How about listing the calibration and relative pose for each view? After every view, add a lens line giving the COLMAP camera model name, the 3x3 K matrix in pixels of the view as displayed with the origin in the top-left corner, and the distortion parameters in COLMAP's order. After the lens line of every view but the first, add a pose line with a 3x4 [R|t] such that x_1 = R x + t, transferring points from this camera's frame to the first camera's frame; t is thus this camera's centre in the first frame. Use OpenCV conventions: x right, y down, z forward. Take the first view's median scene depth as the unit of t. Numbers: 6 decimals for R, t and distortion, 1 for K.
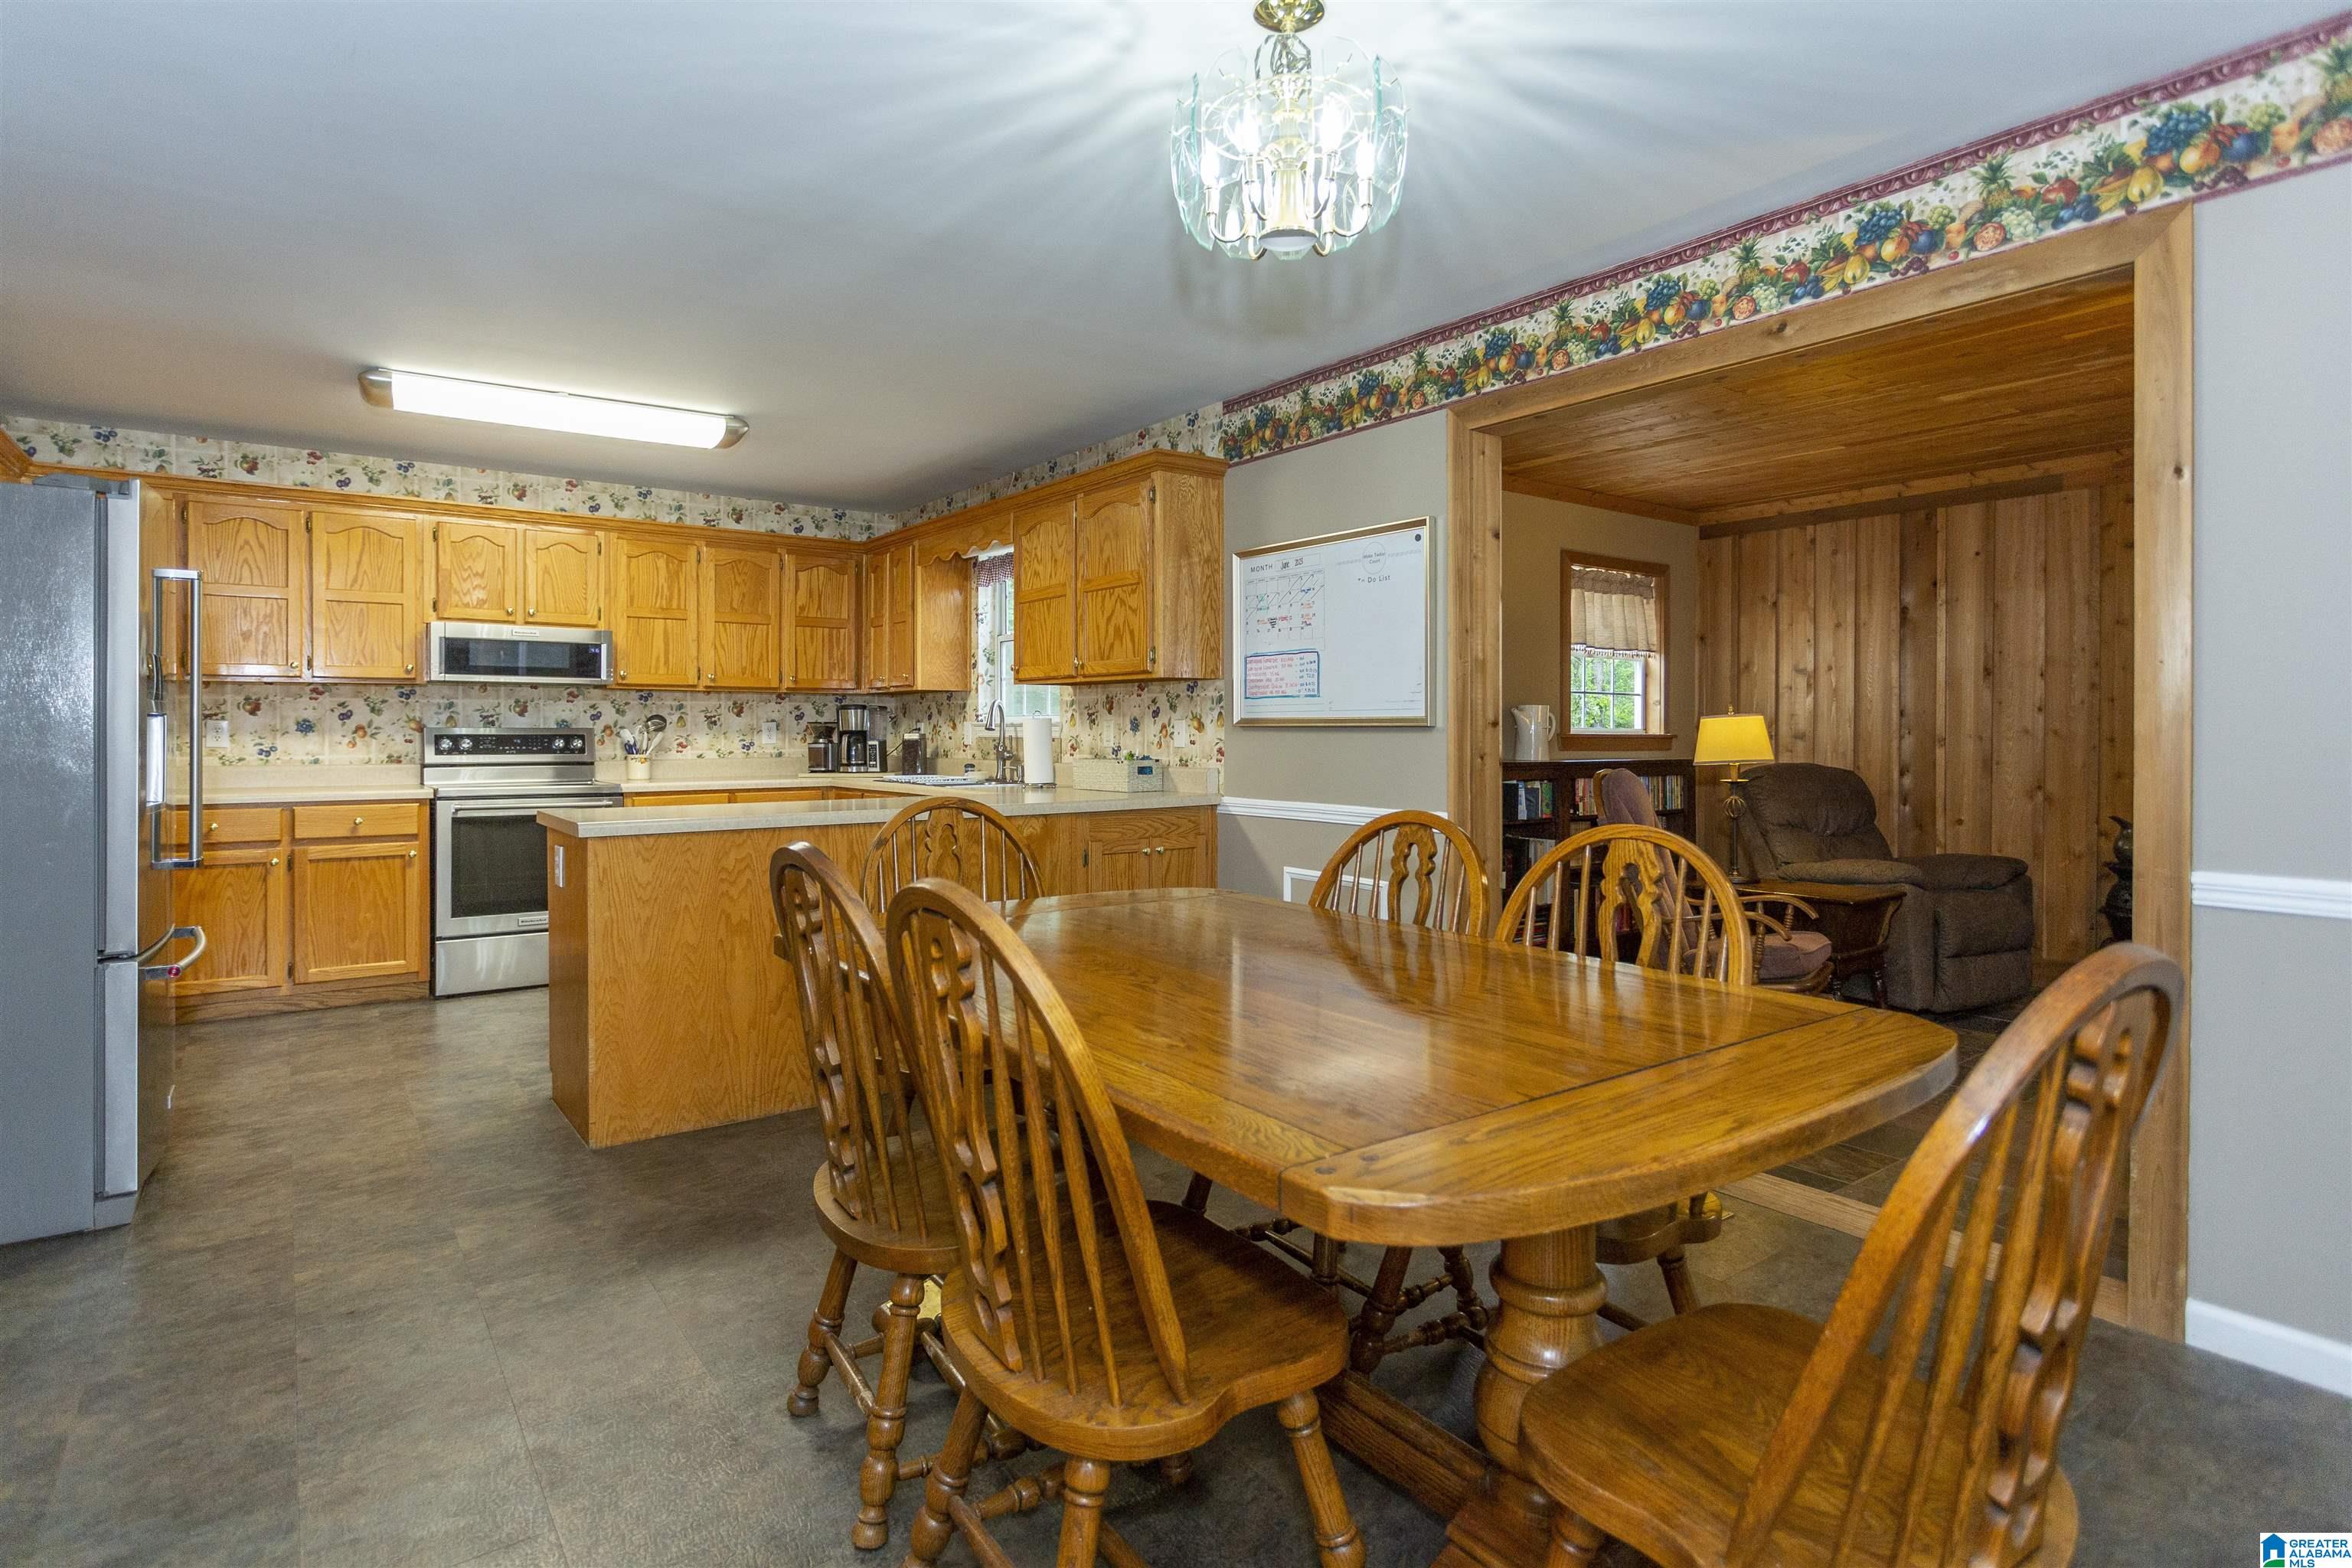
lens RADIAL K [[1230.5, 0, 1180.2], [0, 1230.5, 766.8], [0, 0, 1]] dist [0.003842, 0.000405]
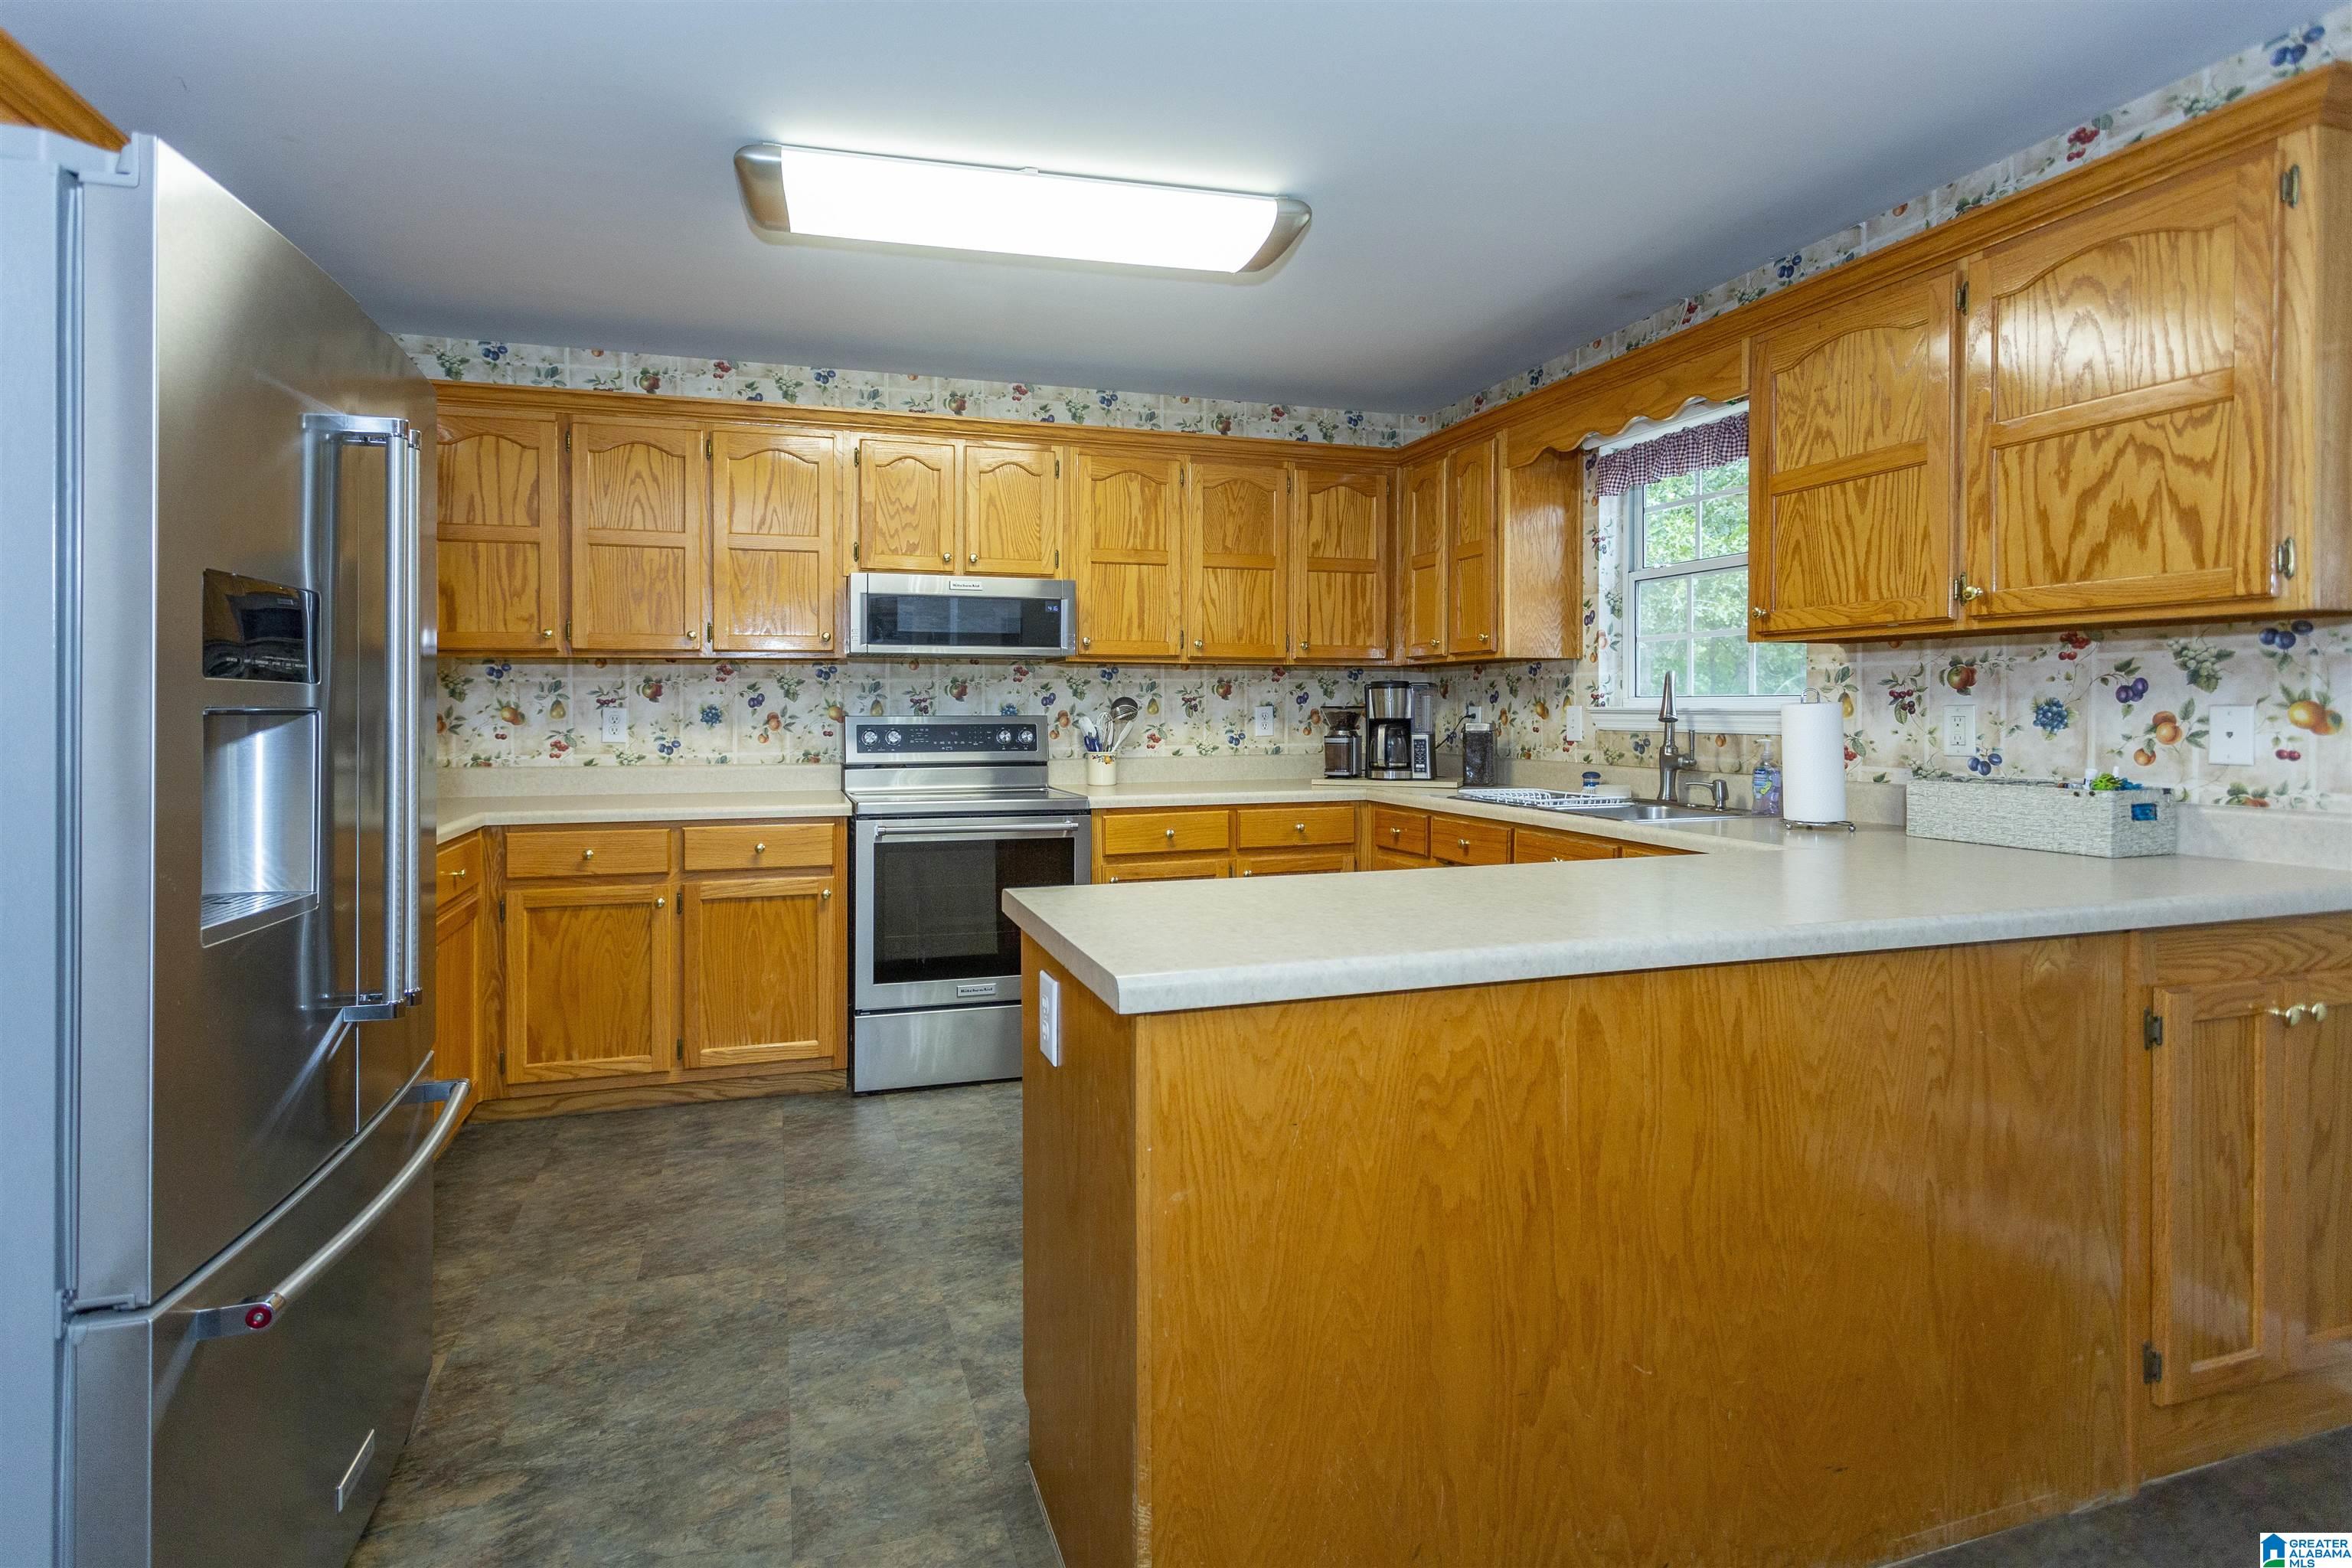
lens RADIAL K [[1097.7, 0, 1165.7], [0, 1097.7, 760.5], [0, 0, 1]] dist [-0.000332, 0.000258]
pose [[0.957337, 0.011851, -0.288731, -0.226666], [-0.005940, 0.999755, 0.021338, -0.020050], [0.288913, -0.018713, 0.957172, 0.405270]]
